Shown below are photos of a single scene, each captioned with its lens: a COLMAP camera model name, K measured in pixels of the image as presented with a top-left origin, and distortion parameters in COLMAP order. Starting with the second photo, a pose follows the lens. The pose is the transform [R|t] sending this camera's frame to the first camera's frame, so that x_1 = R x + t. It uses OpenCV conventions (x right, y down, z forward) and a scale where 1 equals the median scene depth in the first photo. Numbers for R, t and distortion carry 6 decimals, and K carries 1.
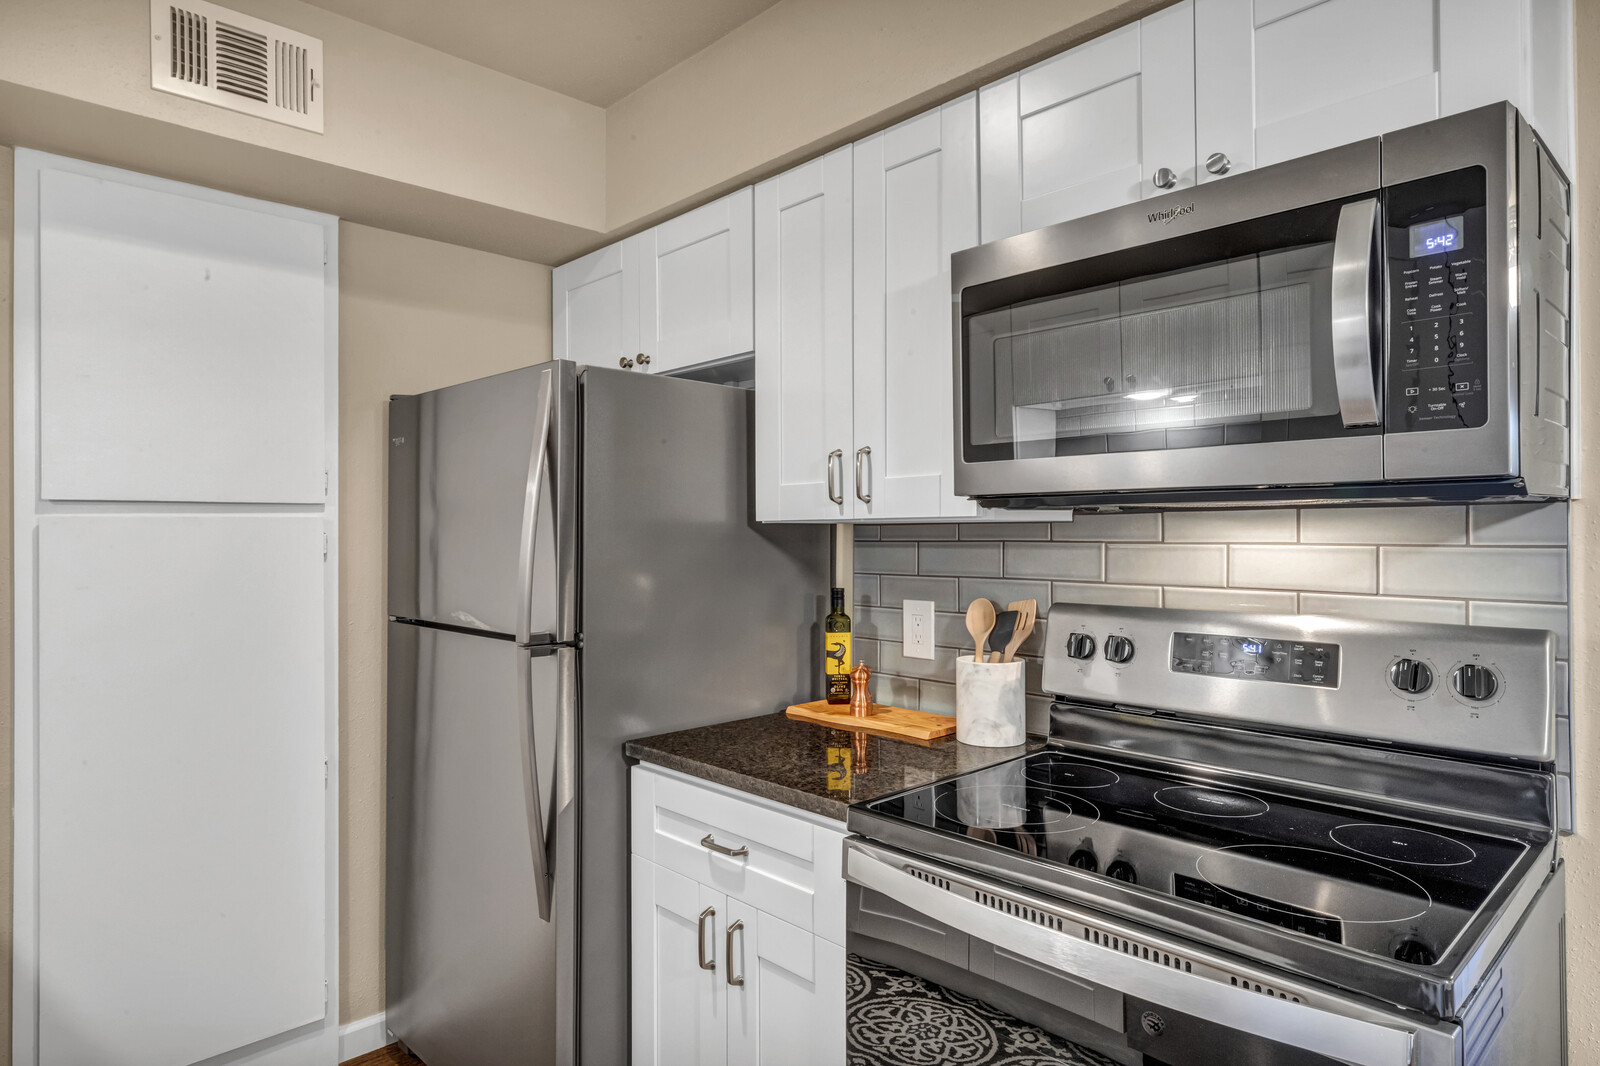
lens RADIAL K [[932.8, 0, 808.7], [0, 932.8, 526.1], [0, 0, 1]] dist [0.009503, -0.000196]
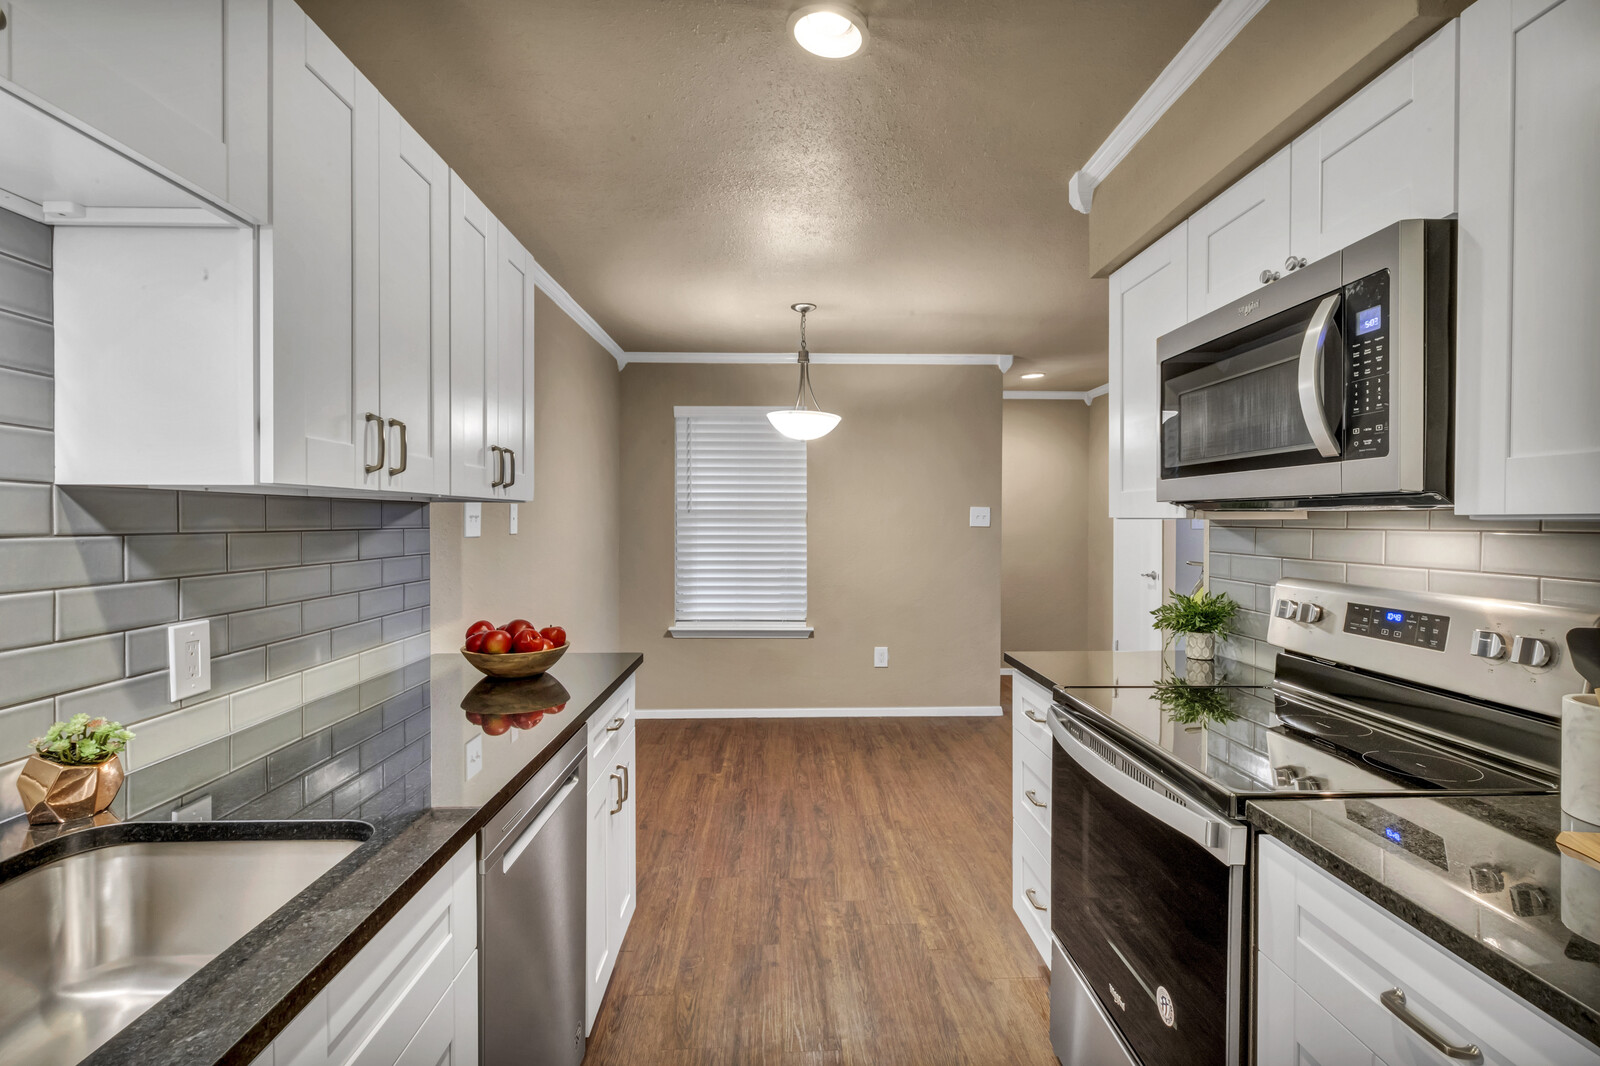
lens RADIAL K [[774.5, 0, 796.2], [0, 774.5, 538.2], [0, 0, 1]] dist [0.054357, -0.000046]
pose [[0.738237, 0.005141, -0.674521, 0.513253], [0.022438, 0.999230, 0.032173, -0.024579], [0.674168, -0.038886, 0.737554, -0.284801]]
